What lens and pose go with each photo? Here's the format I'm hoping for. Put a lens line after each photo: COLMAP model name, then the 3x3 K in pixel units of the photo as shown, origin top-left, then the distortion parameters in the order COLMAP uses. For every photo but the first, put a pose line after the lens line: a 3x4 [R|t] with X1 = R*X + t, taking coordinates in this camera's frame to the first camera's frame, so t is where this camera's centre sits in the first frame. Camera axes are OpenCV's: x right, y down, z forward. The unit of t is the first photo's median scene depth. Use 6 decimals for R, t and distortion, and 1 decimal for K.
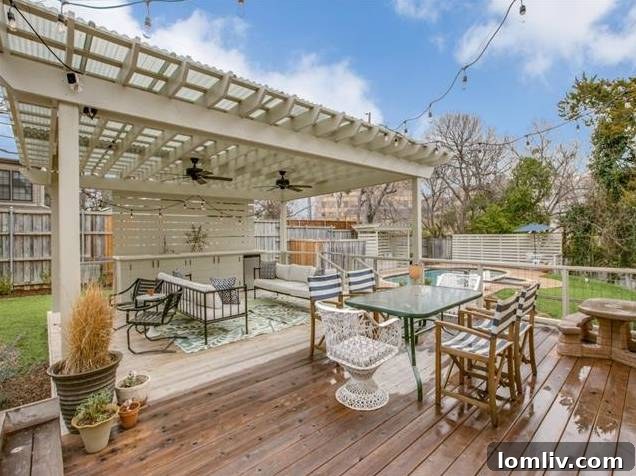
lens RADIAL K [[304.3, 0, 313.6], [0, 304.3, 239.0], [0, 0, 1]] dist [-0.029933, 0.000608]
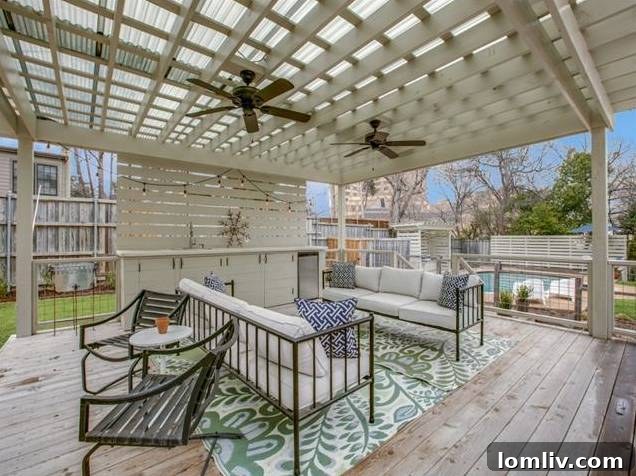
lens RADIAL K [[285.7, 0, 318.0], [0, 285.7, 238.0], [0, 0, 1]] dist [-0.043287, 0.000335]
pose [[0.999364, 0.010431, -0.034105, -0.160276], [-0.010794, 0.999887, -0.010484, 0.024850], [0.033992, 0.010845, 0.999363, 0.321184]]
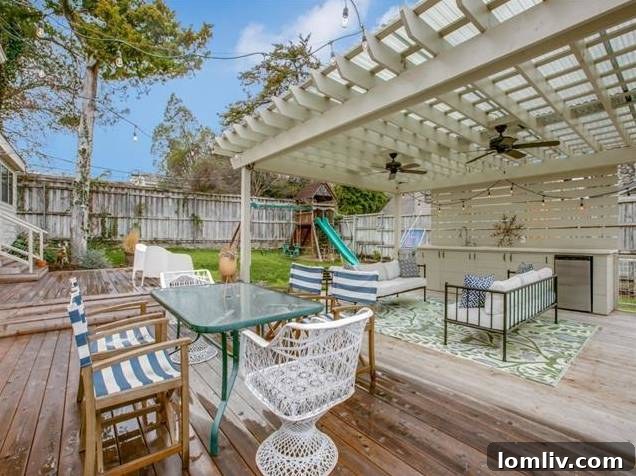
lens RADIAL K [[304.3, 0, 313.6], [0, 304.3, 239.0], [0, 0, 1]] dist [-0.029933, 0.000608]
pose [[-0.062472, 0.017257, -0.997898, 0.459020], [-0.002580, 0.999844, 0.017452, 0.008309], [0.998043, 0.003665, -0.062417, 0.511605]]
